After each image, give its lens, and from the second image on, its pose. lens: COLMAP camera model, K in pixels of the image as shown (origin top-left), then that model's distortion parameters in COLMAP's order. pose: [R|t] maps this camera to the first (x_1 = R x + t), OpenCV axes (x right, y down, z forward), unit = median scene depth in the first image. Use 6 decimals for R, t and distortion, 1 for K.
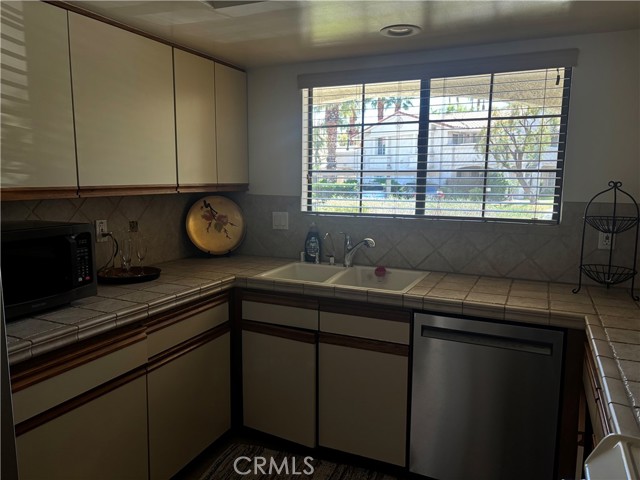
lens RADIAL K [[480.0, 0, 319.4], [0, 480.0, 241.7], [0, 0, 1]] dist [0.021502, -0.007476]
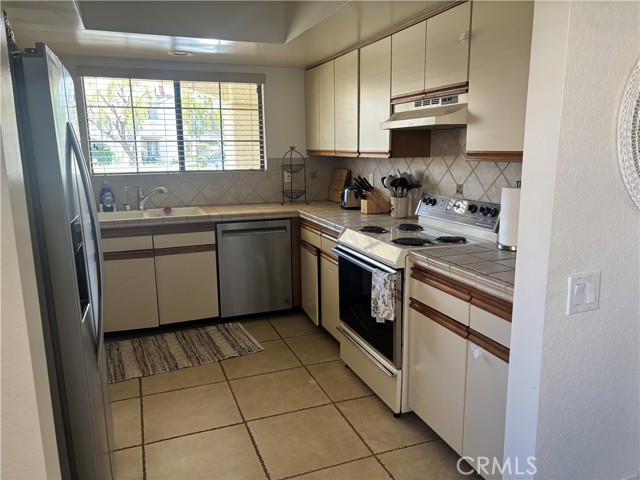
lens RADIAL K [[480.0, 0, 321.5], [0, 480.0, 239.8], [0, 0, 1]] dist [0.021502, -0.007476]
pose [[0.697672, -0.148573, 0.700842, -0.647177], [0.109766, 0.988877, 0.100364, 0.060643], [-0.707958, 0.006907, 0.706220, -0.414952]]
